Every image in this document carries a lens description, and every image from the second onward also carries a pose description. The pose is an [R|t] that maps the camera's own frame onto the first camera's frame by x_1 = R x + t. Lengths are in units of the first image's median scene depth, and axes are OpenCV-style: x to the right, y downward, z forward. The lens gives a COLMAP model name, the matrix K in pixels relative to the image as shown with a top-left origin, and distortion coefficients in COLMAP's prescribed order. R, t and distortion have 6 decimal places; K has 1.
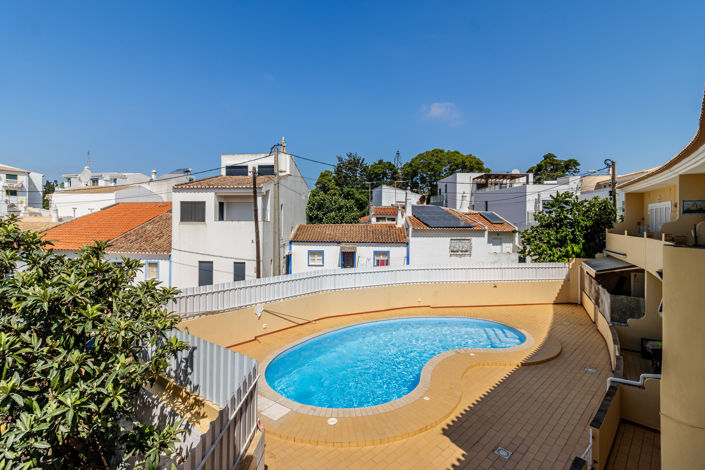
lens RADIAL K [[323.7, 0, 346.8], [0, 323.7, 225.1], [0, 0, 1]] dist [-0.001101, 0.000088]
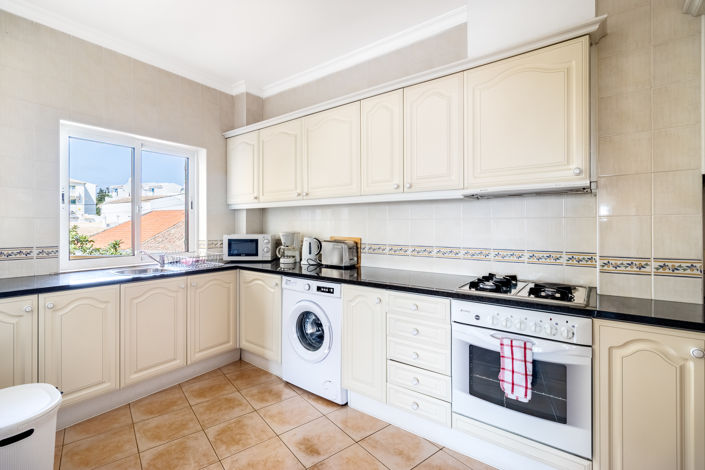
lens RADIAL K [[323.7, 0, 346.8], [0, 323.7, 225.1], [0, 0, 1]] dist [-0.001101, 0.000088]
pose [[0.995194, -0.009151, -0.097499, 0.087048], [0.008859, 0.999955, -0.003435, -0.002345], [0.097526, 0.002555, 0.995230, -0.086179]]
